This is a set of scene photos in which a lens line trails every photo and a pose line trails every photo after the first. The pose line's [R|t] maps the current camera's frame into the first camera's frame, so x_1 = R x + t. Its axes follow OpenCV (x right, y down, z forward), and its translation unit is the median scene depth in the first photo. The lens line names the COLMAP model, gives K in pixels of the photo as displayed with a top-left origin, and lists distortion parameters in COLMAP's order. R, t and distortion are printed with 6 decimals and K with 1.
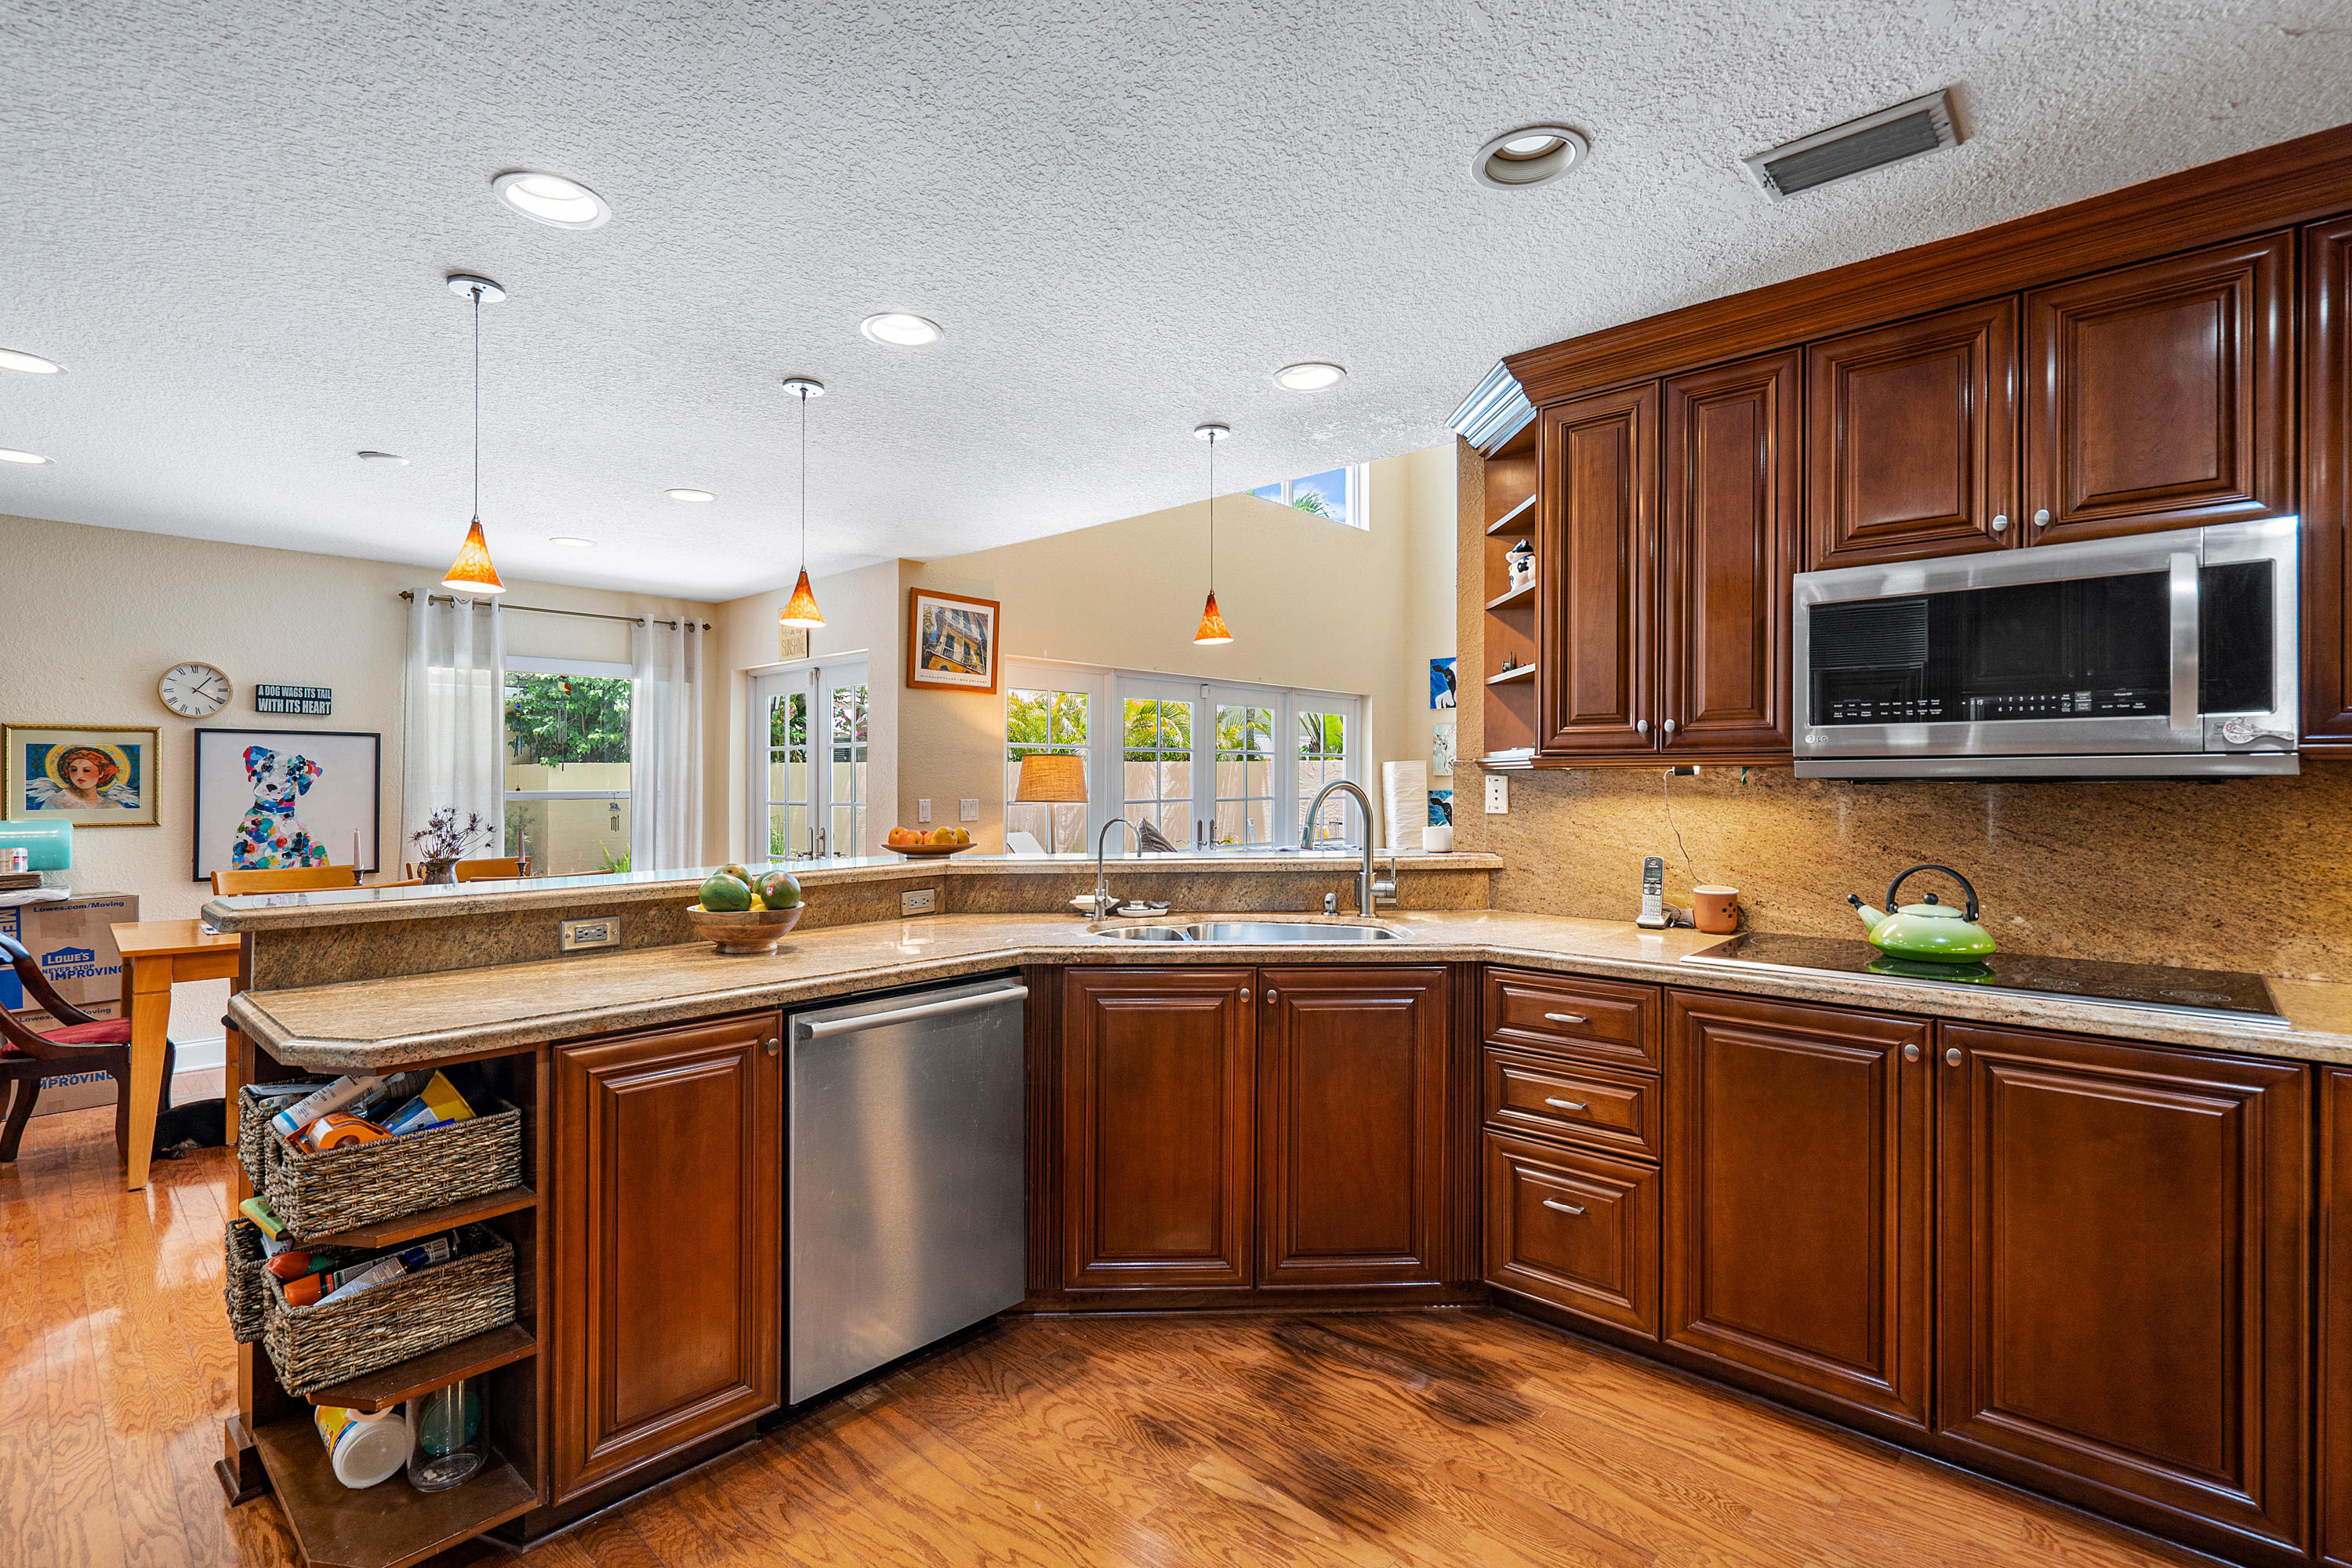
lens RADIAL K [[1091.8, 0, 1155.5], [0, 1091.8, 770.3], [0, 0, 1]] dist [-0.008536, -0.000001]
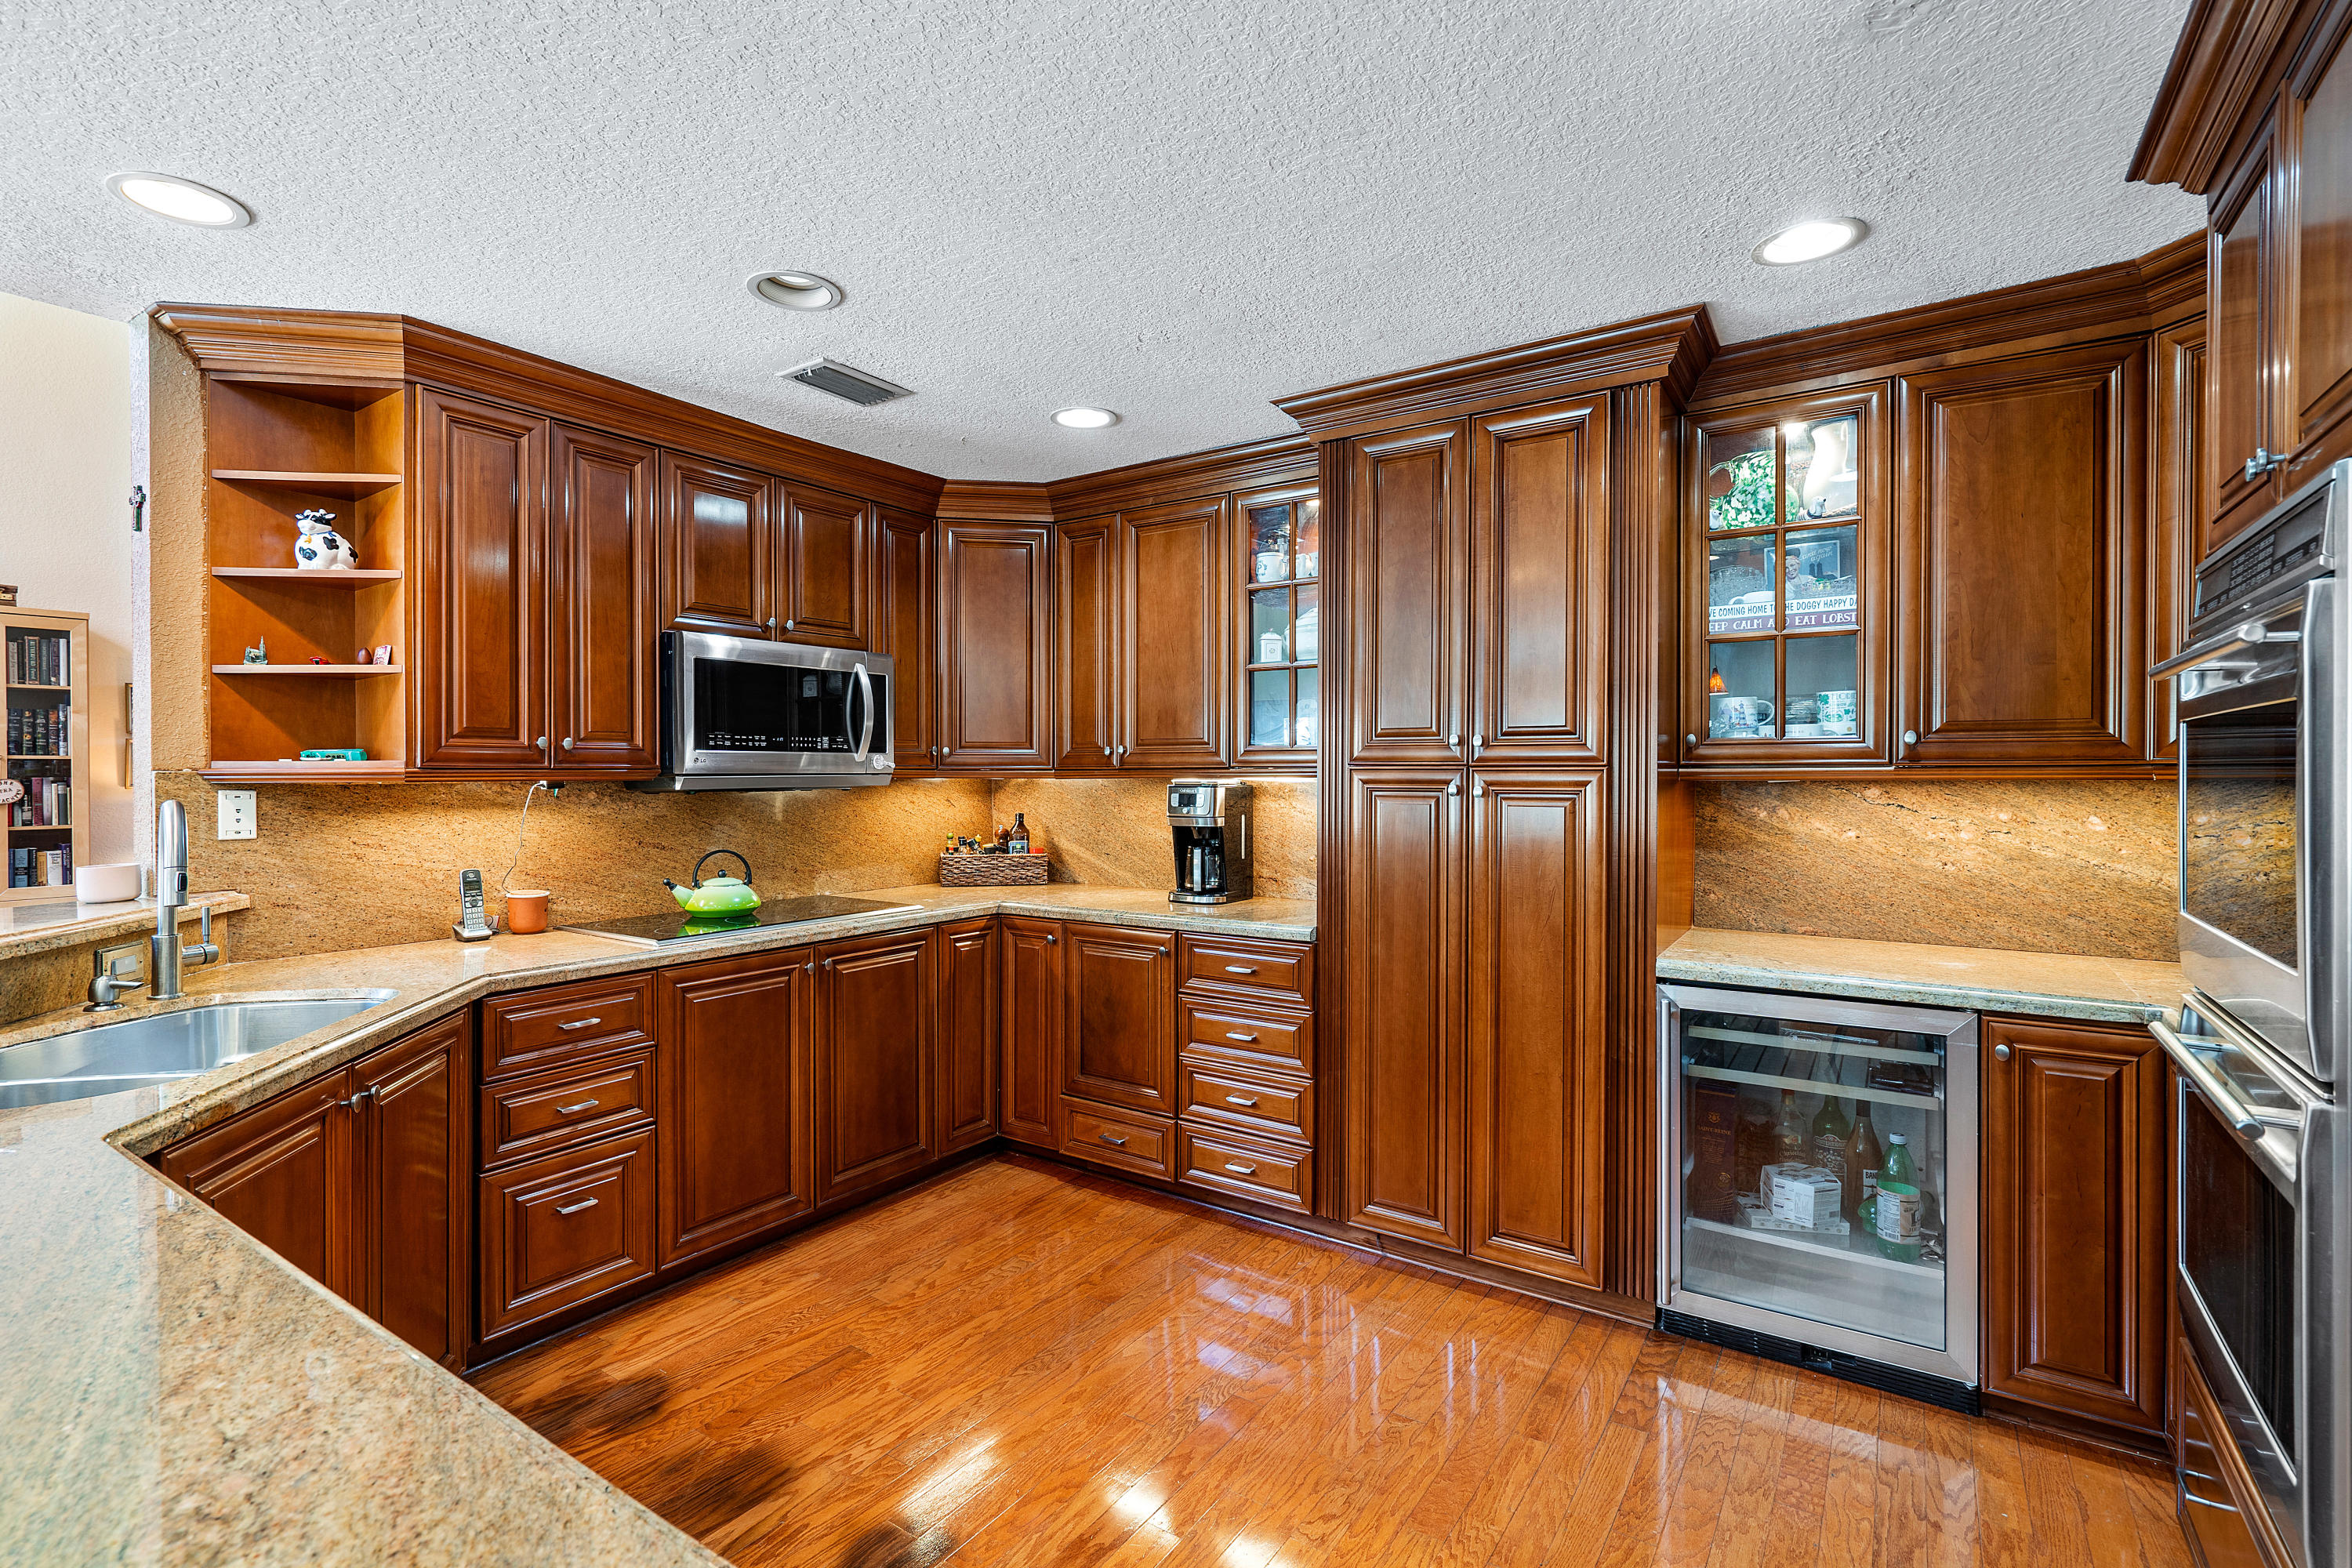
lens RADIAL K [[1091.8, 0, 1163.6], [0, 1091.8, 770.7], [0, 0, 1]] dist [-0.008536, -0.000001]
pose [[-0.158925, 0.001214, 0.987290, -0.725296], [-0.006108, 0.999979, -0.002213, -0.015523], [-0.987272, -0.006382, -0.158914, 0.603642]]
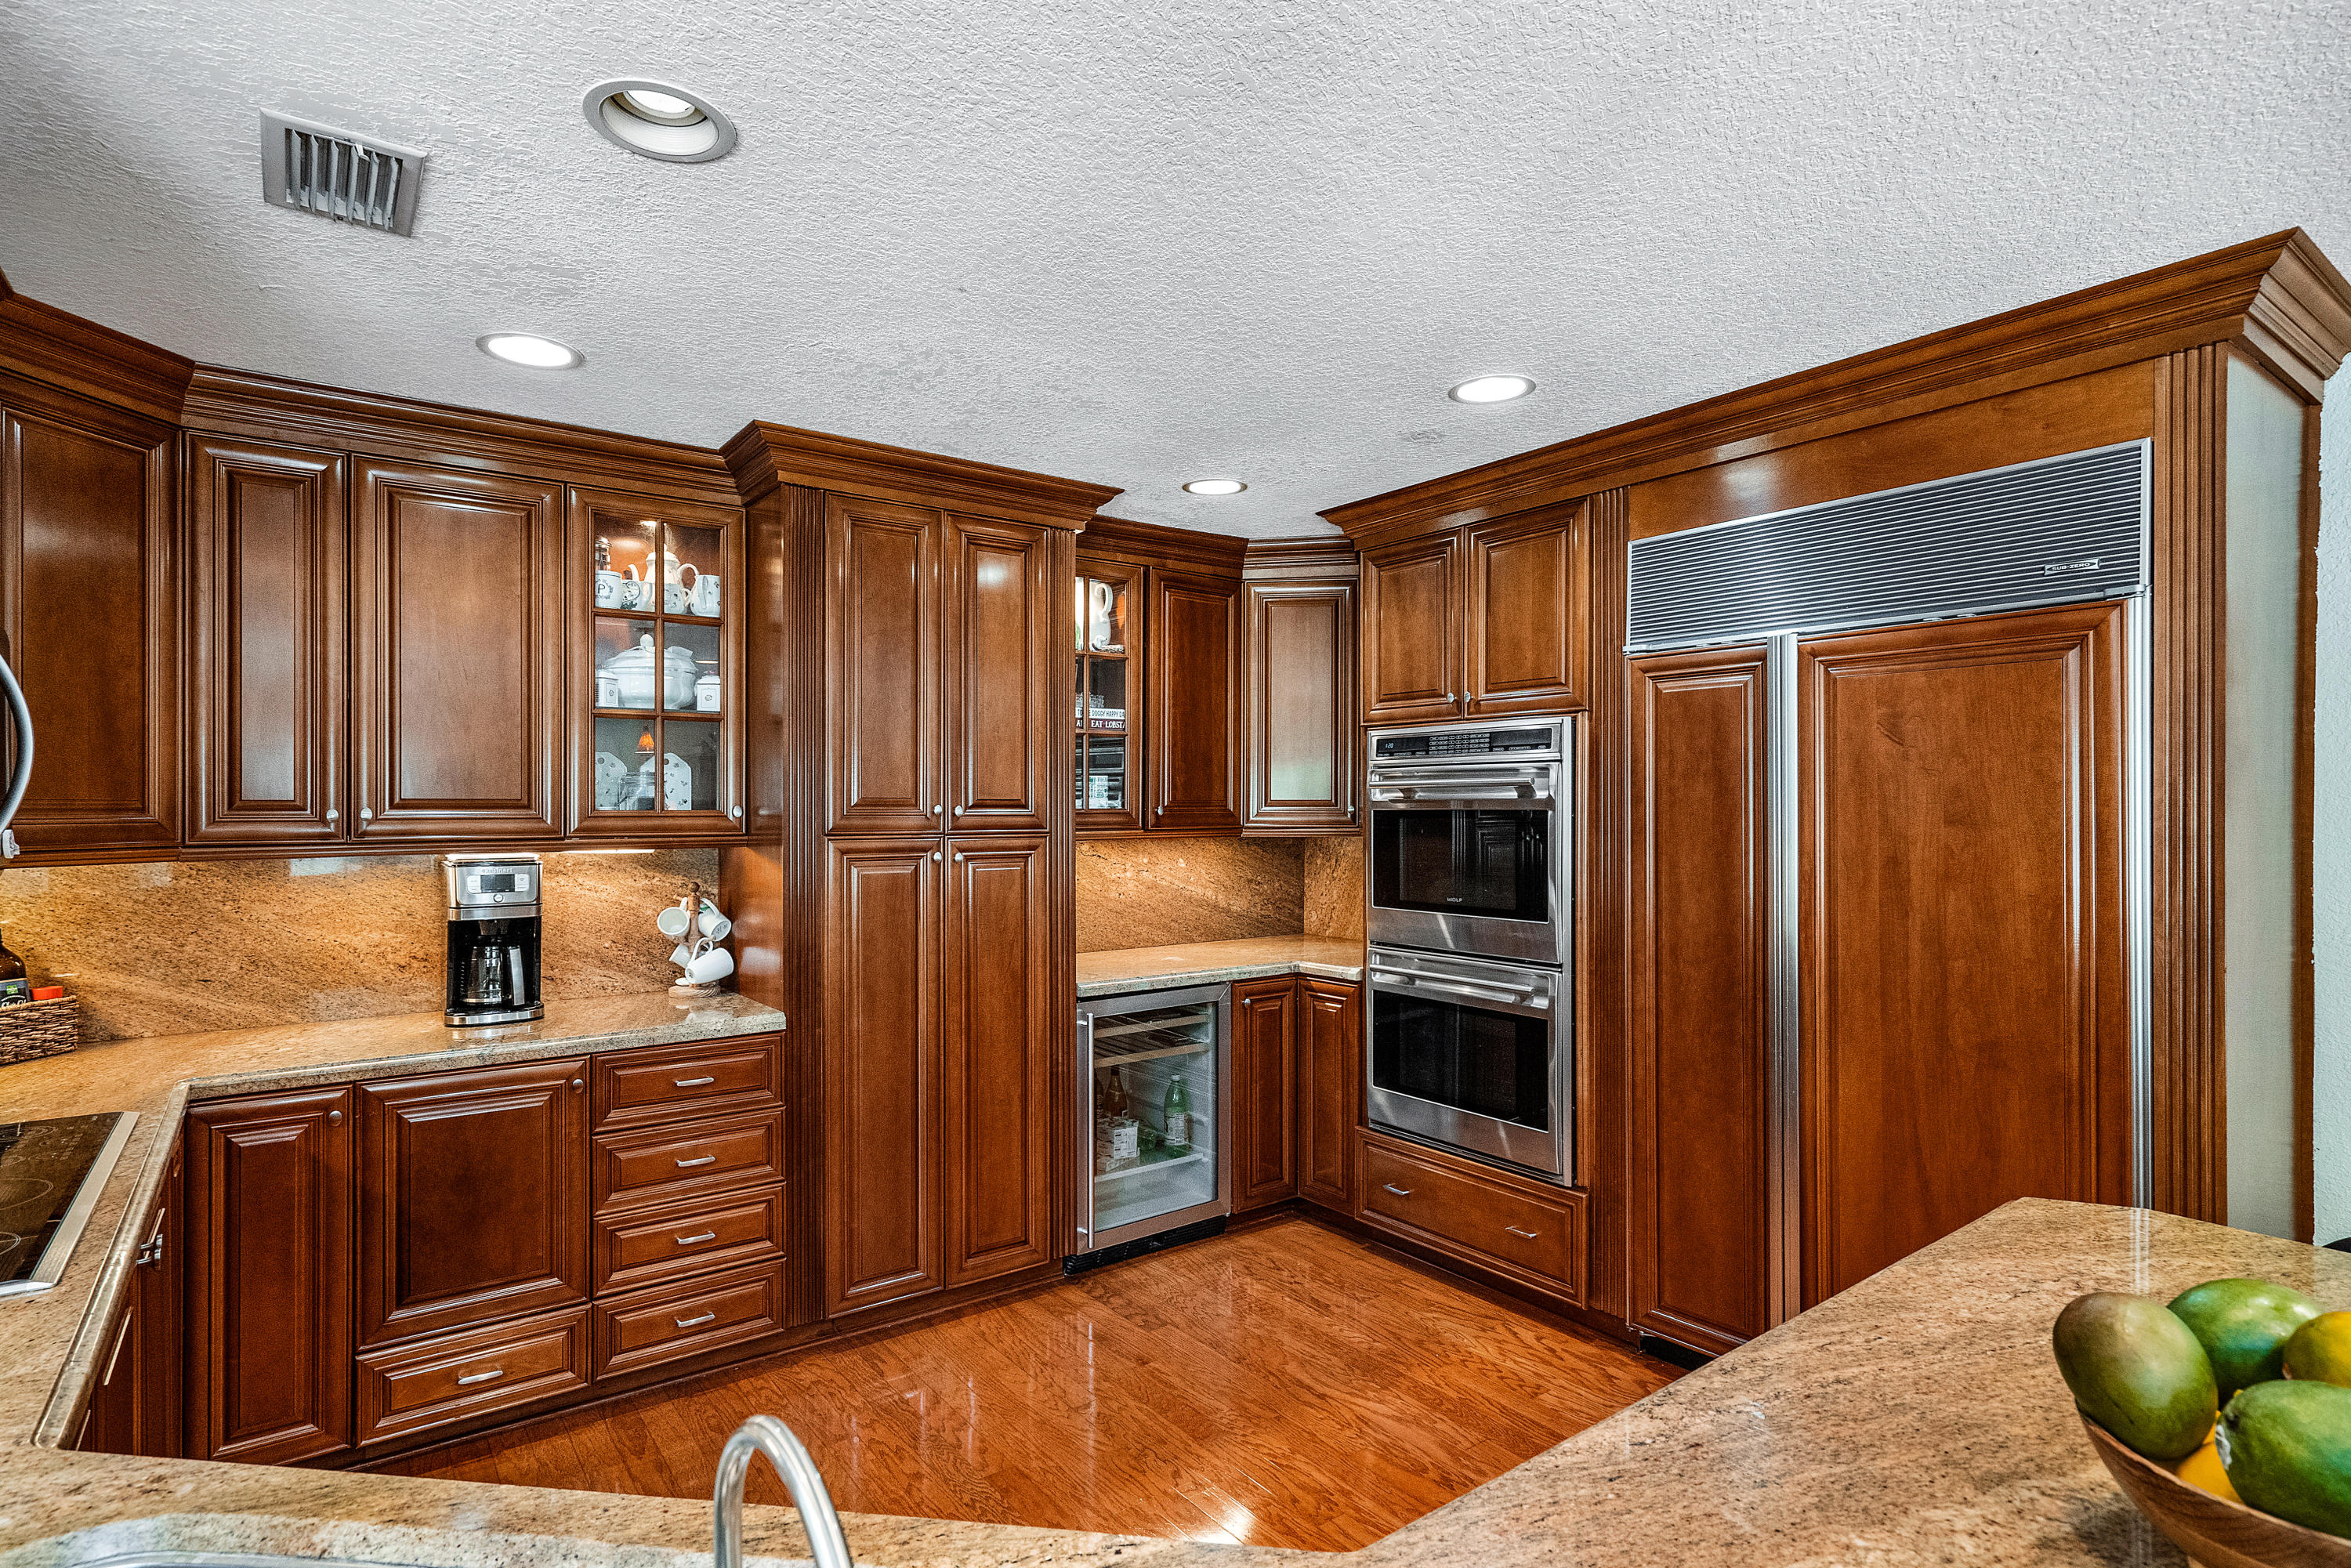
lens RADIAL K [[1174.7, 0, 1168.0], [0, 1174.7, 806.6], [0, 0, 1]] dist [0.003519, 0.000603]
pose [[-0.985322, 0.001925, 0.170693, -0.124948], [0.000607, 0.999970, -0.007774, -0.046127], [-0.170702, -0.007556, -0.985294, 1.373861]]
